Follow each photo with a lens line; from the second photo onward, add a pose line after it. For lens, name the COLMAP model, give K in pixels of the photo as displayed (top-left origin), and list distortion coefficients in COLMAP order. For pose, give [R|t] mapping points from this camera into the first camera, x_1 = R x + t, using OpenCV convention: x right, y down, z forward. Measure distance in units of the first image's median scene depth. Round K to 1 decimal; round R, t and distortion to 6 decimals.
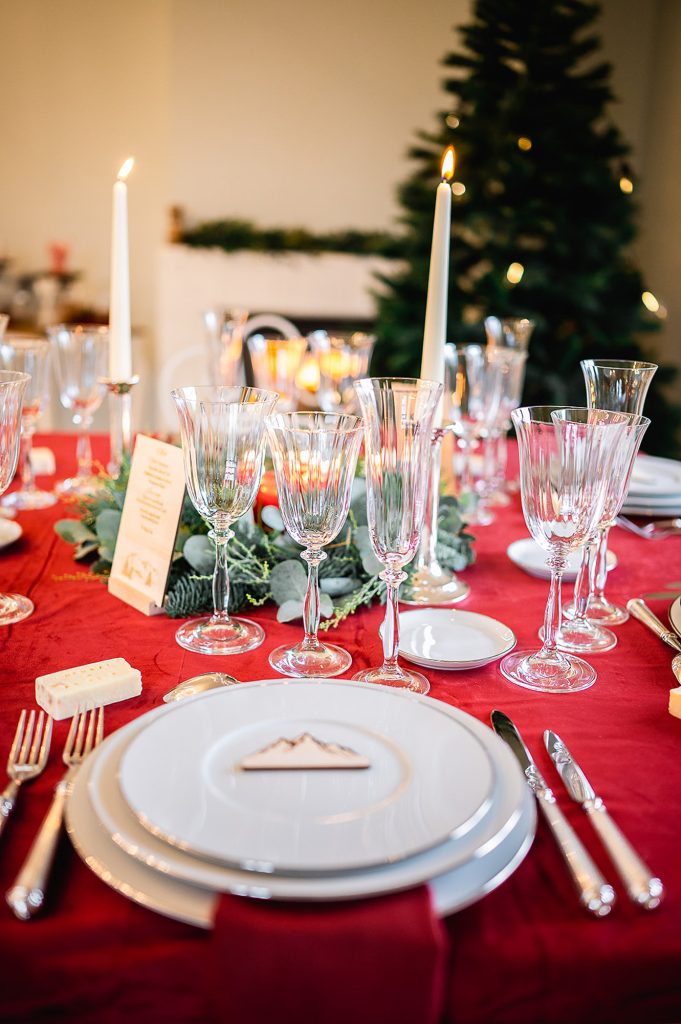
lens RADIAL K [[934.2, 0, 340.5], [0, 934.2, 512.0], [0, 0, 1]] dist [-0.005409, -0.003413]
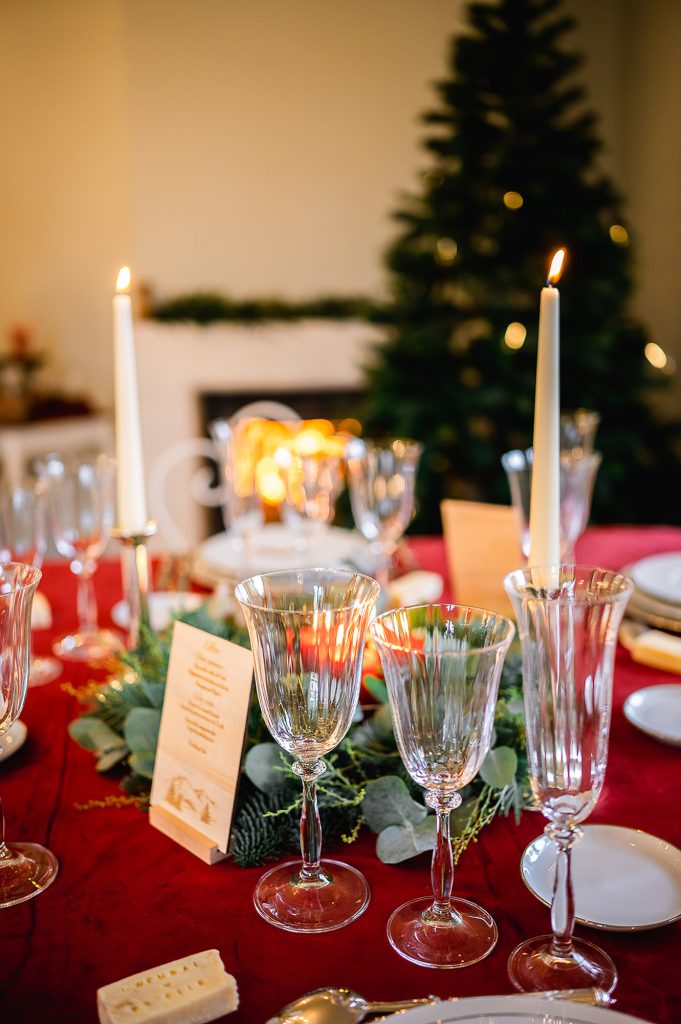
lens RADIAL K [[921.2, 0, 340.5], [0, 921.2, 512.0], [0, 0, 1]] dist [-0.001785, -0.014192]
pose [[0.996569, -0.070462, 0.043413, -0.102243], [0.072236, 0.996555, -0.040739, -0.129012], [-0.040393, 0.043736, 0.998226, 0.208104]]
